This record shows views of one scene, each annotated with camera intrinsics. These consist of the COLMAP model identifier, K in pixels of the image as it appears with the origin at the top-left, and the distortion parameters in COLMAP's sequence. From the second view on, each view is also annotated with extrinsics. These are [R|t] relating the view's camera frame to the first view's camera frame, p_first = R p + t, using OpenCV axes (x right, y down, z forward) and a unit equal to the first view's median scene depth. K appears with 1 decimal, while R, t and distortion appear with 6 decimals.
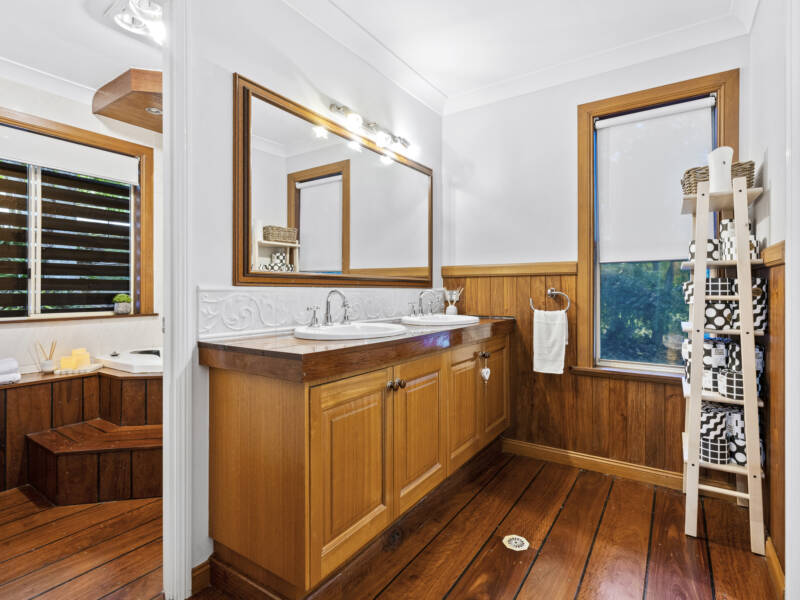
lens RADIAL K [[409.9, 0, 405.3], [0, 409.9, 296.6], [0, 0, 1]] dist [0.002874, 0.000713]
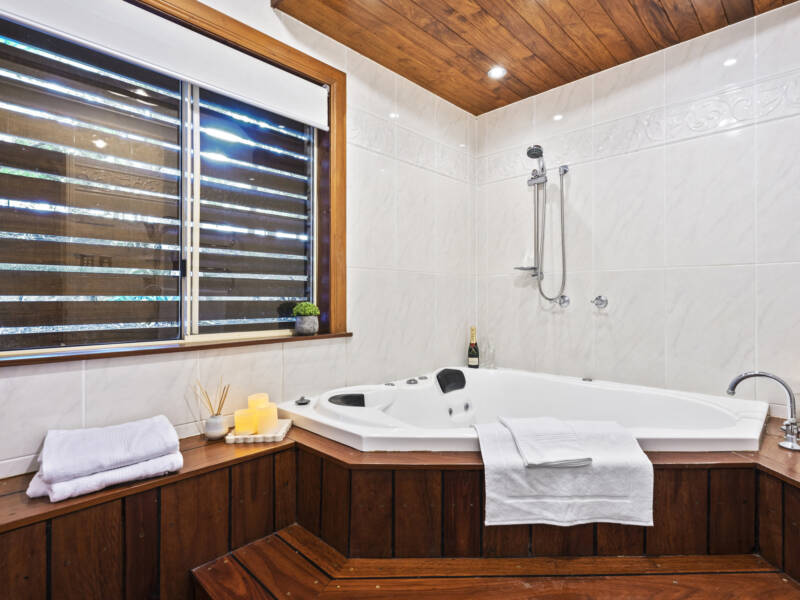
lens RADIAL K [[409.9, 0, 395.2], [0, 409.9, 302.0], [0, 0, 1]] dist [0.002874, 0.000713]
pose [[0.978686, -0.008376, -0.205190, -0.475820], [0.005686, 0.999890, -0.013698, 0.003223], [0.205282, 0.012240, 0.978626, 0.459163]]
